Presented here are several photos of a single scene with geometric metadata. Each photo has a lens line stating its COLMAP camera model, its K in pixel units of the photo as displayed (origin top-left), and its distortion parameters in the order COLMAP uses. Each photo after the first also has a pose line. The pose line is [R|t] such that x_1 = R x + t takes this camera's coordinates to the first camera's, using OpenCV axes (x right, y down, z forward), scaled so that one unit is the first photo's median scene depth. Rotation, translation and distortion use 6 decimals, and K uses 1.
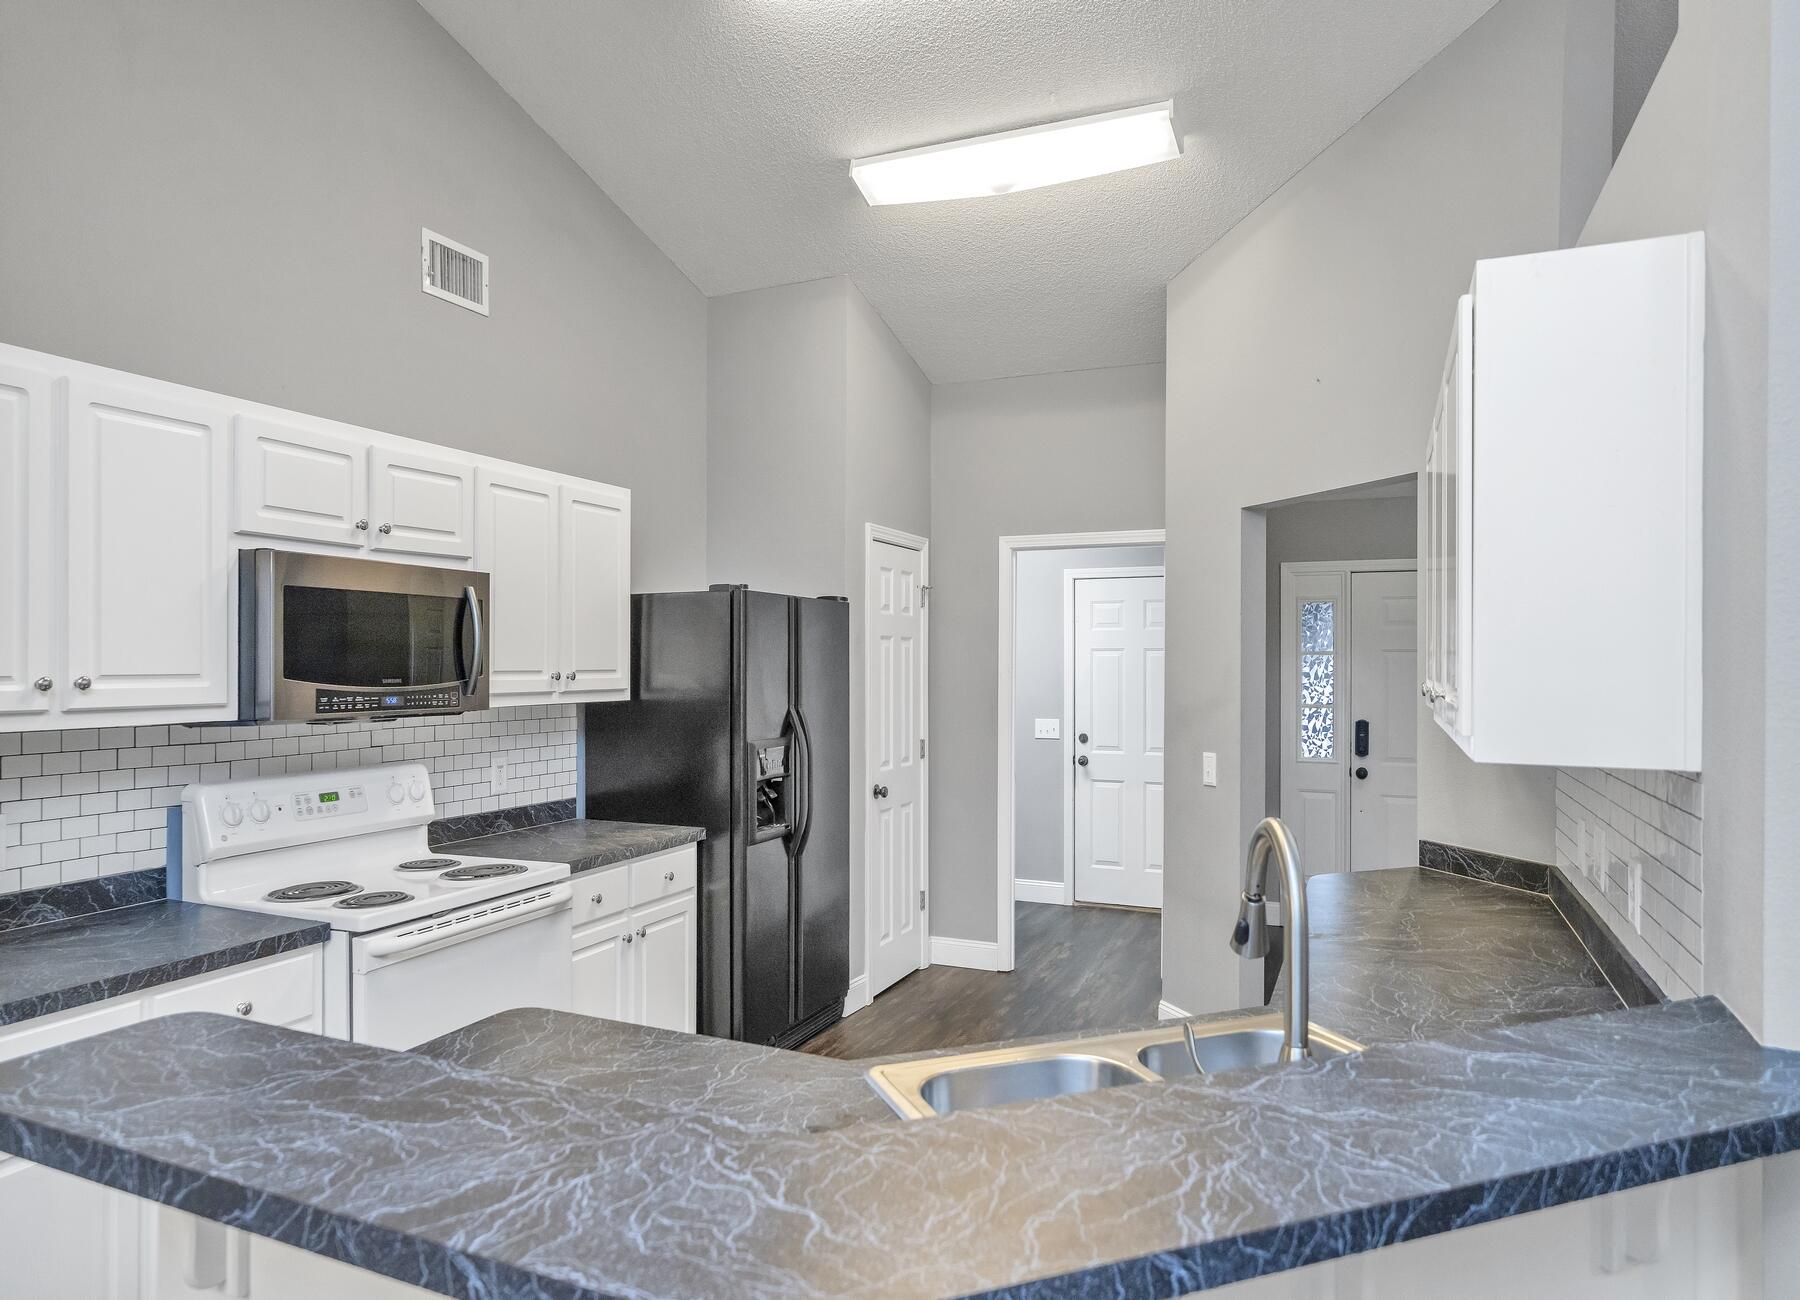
lens RADIAL K [[1107.8, 0, 896.5], [0, 1107.8, 671.5], [0, 0, 1]] dist [0.001325, -0.000180]
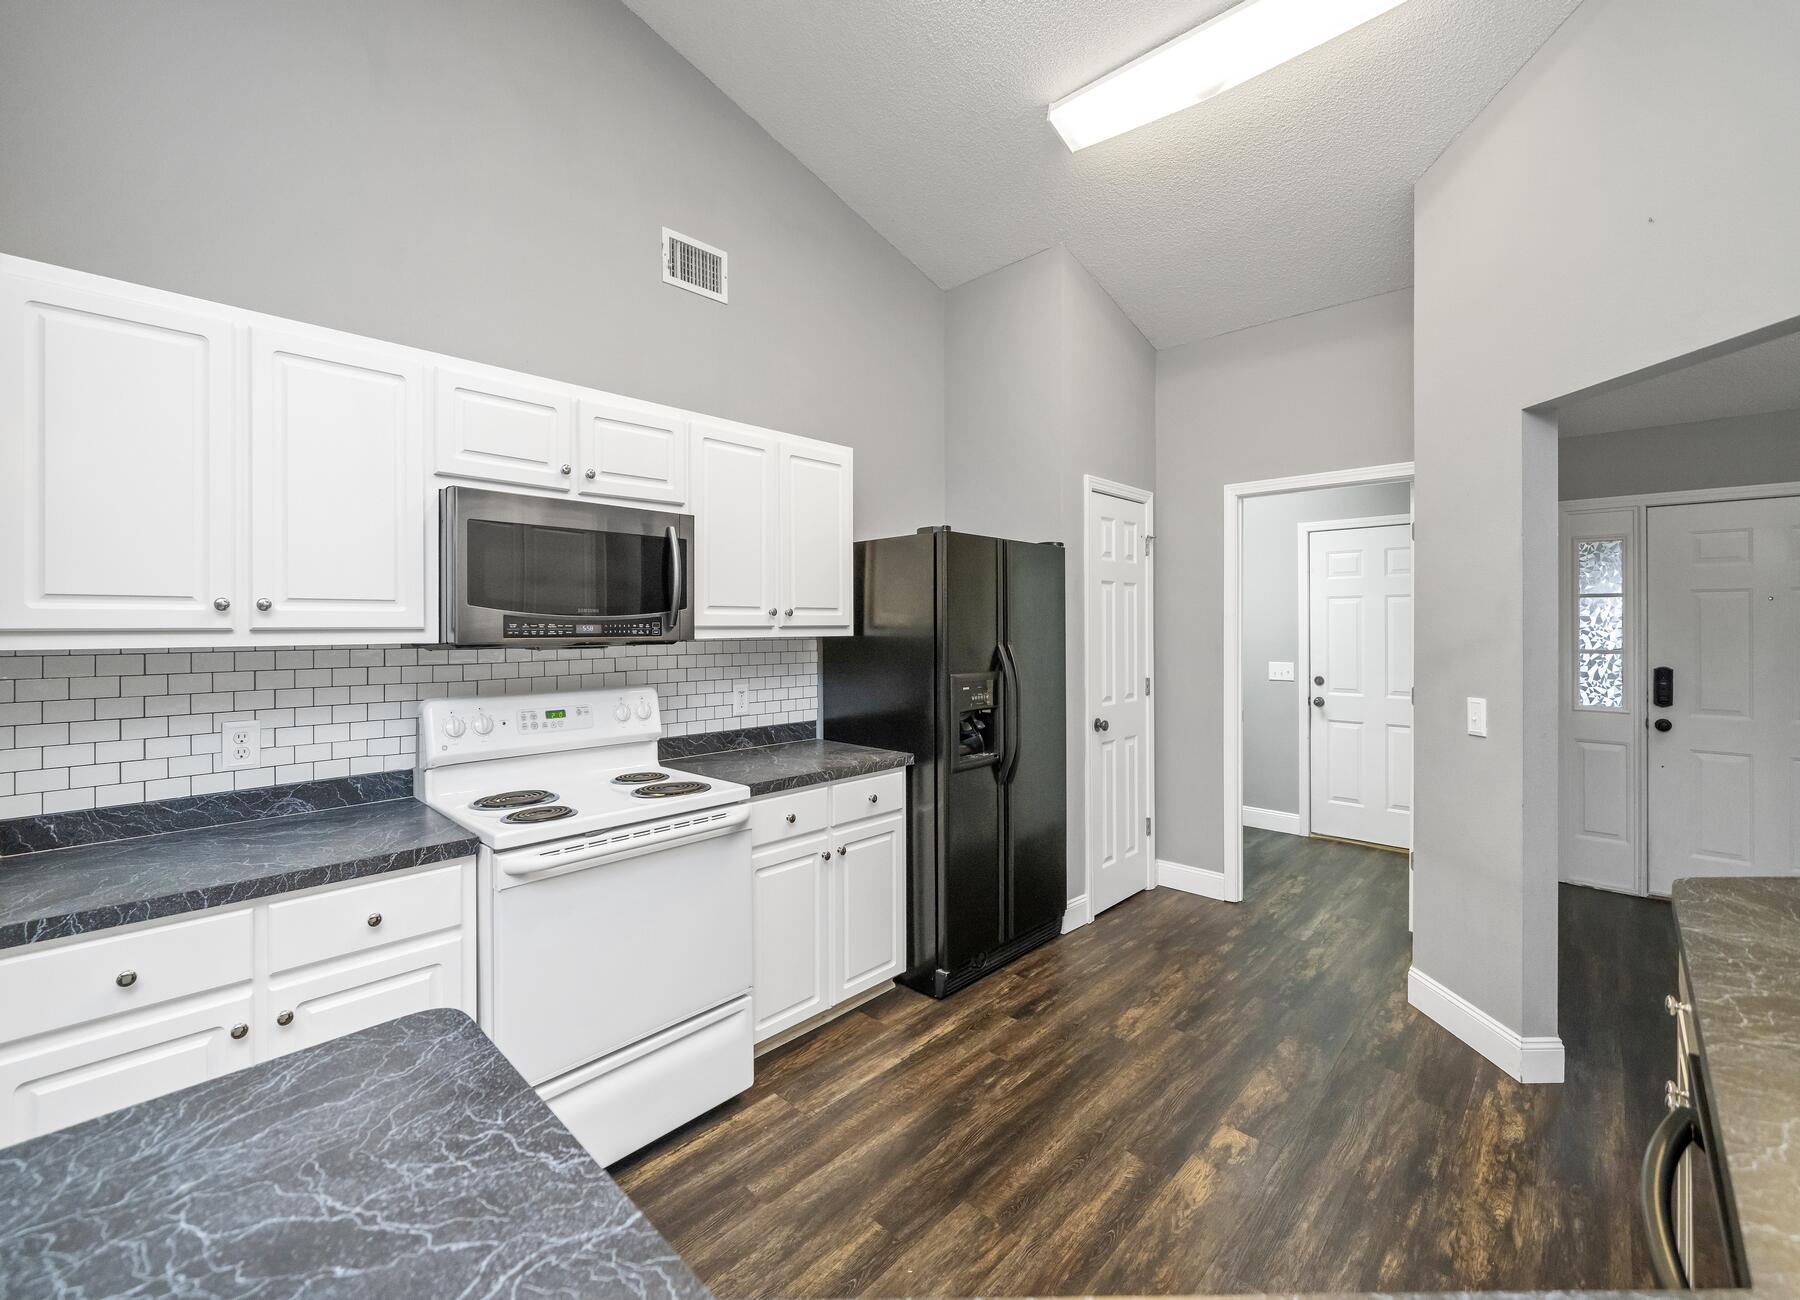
lens RADIAL K [[741.9, 0, 892.9], [0, 741.9, 629.3], [0, 0, 1]] dist [-0.000730, -0.000016]
pose [[0.935084, -0.003039, -0.354412, 0.065014], [0.001312, 0.999986, -0.005113, 0.023569], [0.354423, 0.004316, 0.935075, 0.318170]]
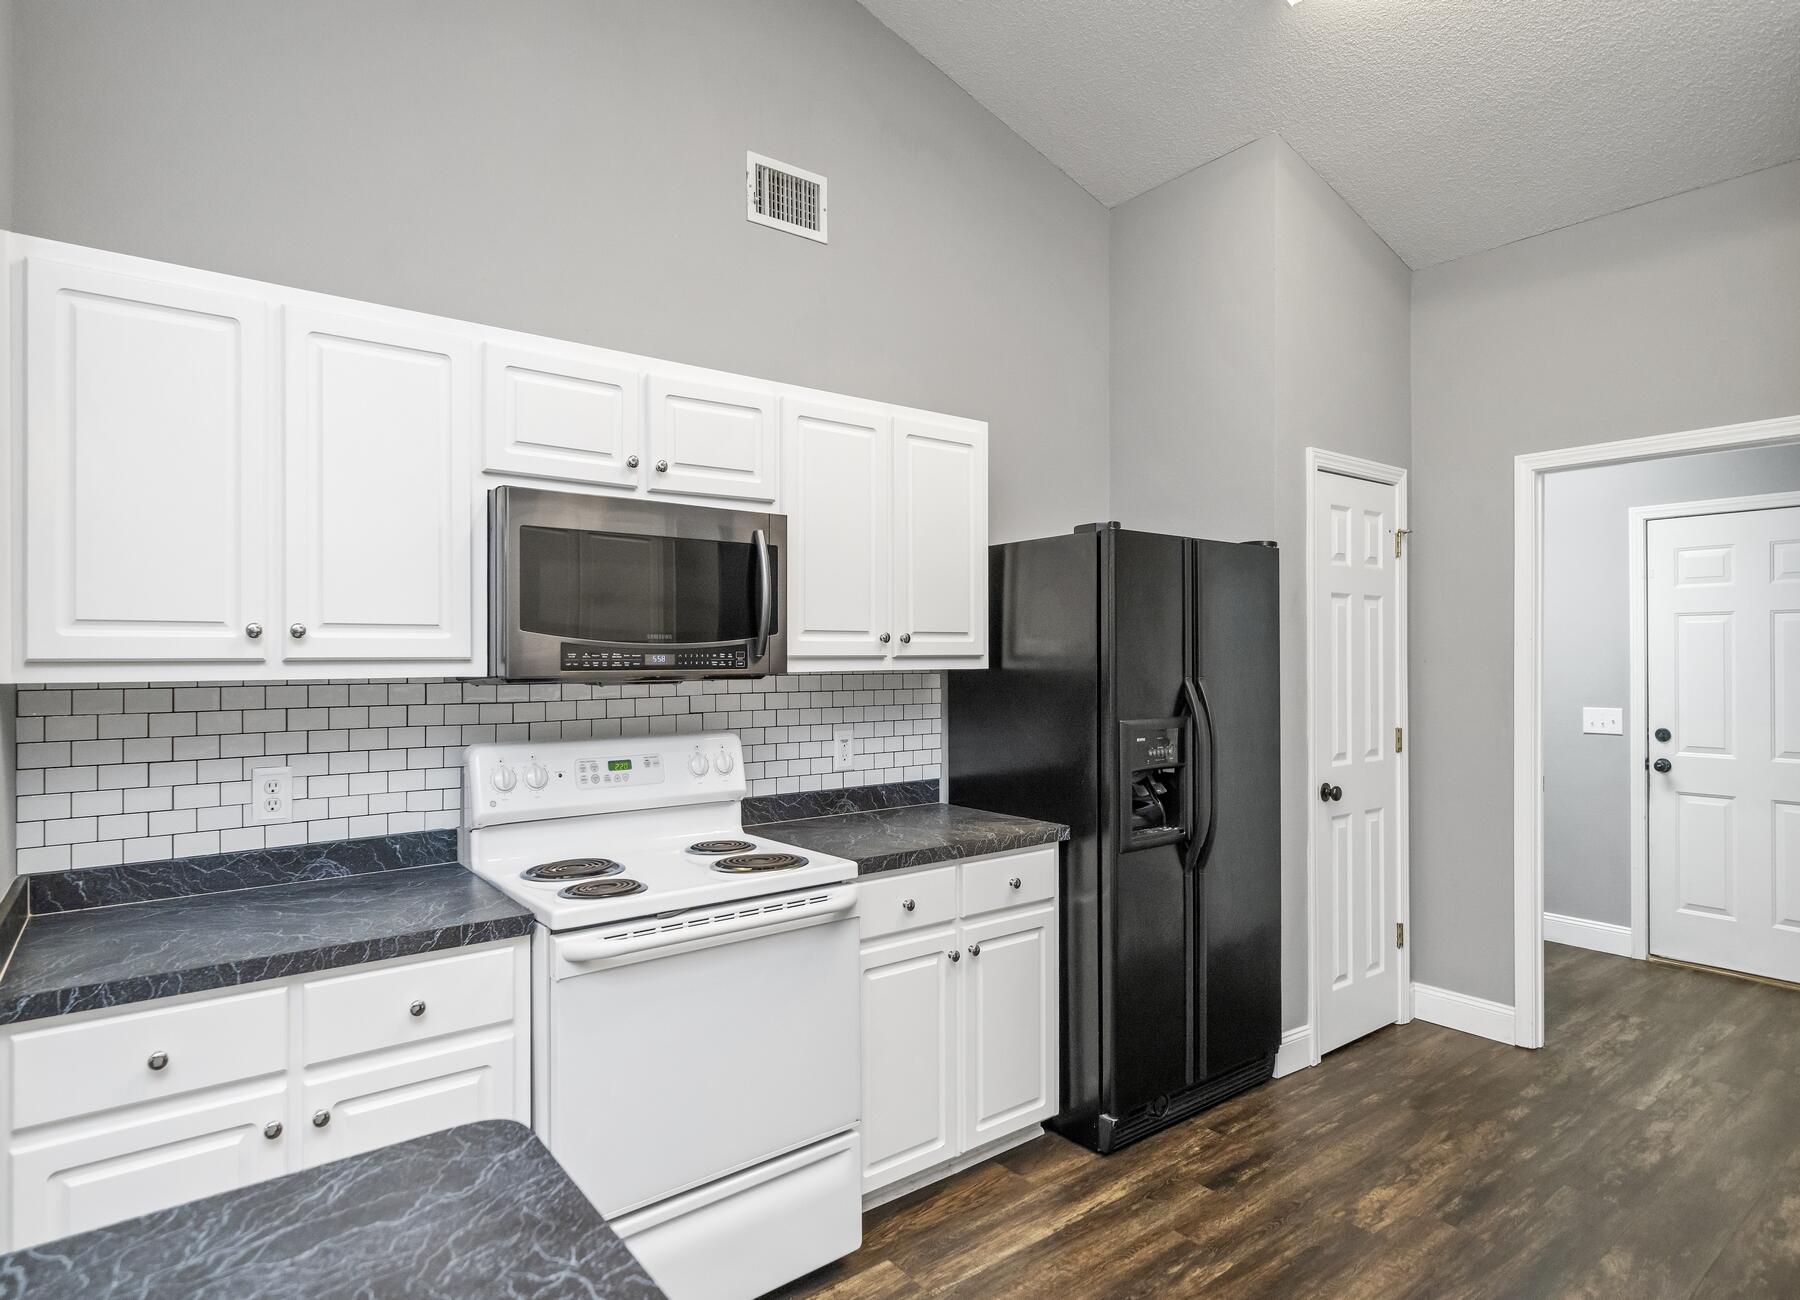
lens RADIAL K [[972.1, 0, 889.7], [0, 972.1, 659.1], [0, 0, 1]] dist [0.000857, 0.000536]
pose [[0.873040, -0.003098, -0.487638, 0.060498], [0.000040, 0.999980, -0.006281, 0.023574], [0.487648, 0.005464, 0.873023, 0.314336]]
